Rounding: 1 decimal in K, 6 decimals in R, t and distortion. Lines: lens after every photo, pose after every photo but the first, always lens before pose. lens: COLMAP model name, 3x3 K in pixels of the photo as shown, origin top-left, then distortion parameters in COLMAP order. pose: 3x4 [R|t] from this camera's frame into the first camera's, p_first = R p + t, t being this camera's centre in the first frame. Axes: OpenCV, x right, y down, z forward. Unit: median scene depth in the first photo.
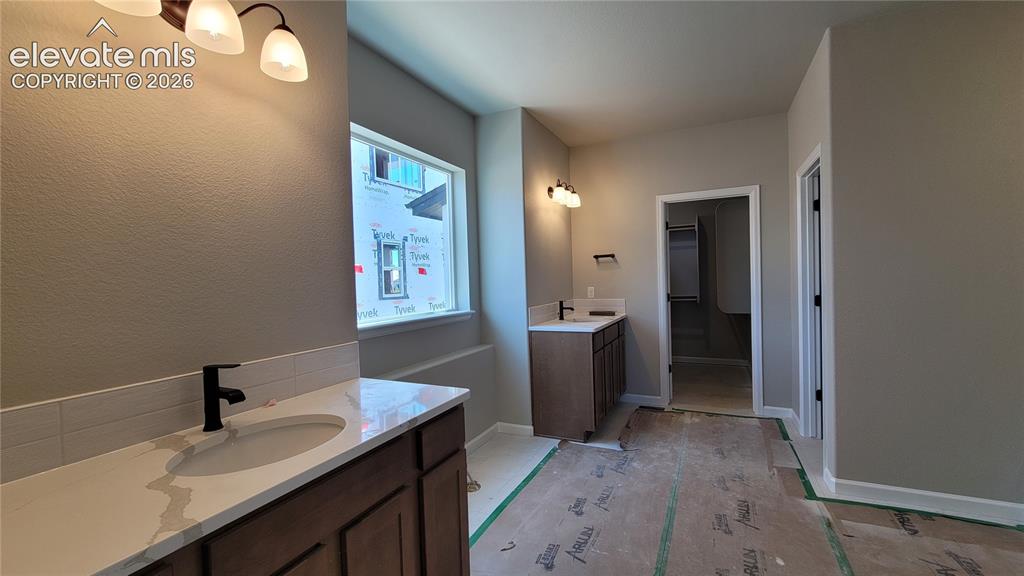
lens RADIAL K [[418.7, 0, 513.0], [0, 418.7, 287.5], [0, 0, 1]] dist [0.000104, -0.000661]
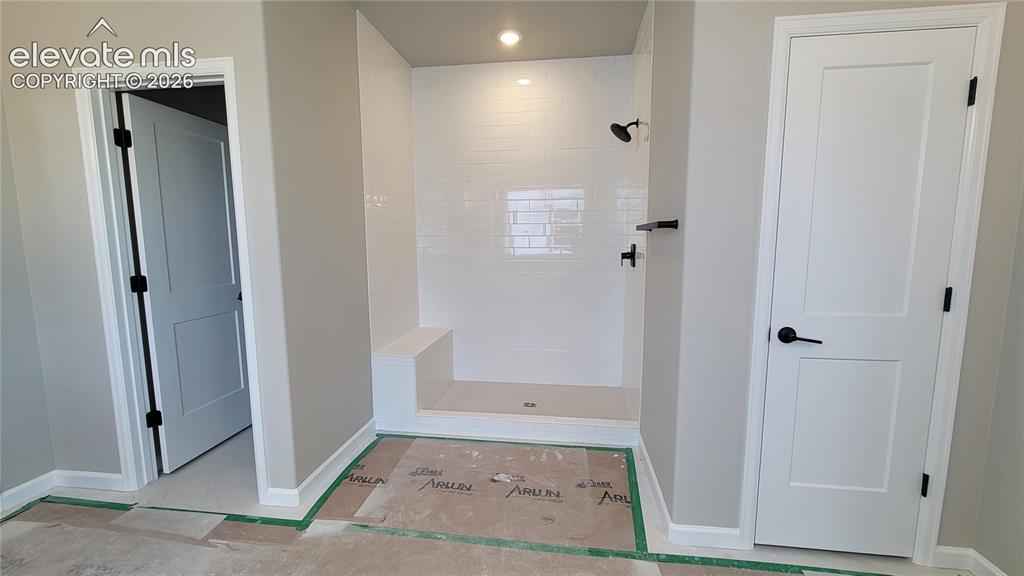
lens RADIAL K [[418.7, 0, 512.8], [0, 418.7, 289.4], [0, 0, 1]] dist [0.000104, -0.000661]
pose [[-0.300536, -0.084097, 0.950056, -0.110331], [0.036517, 0.994360, 0.099570, -0.007980], [-0.953071, 0.064618, -0.295770, 0.721599]]
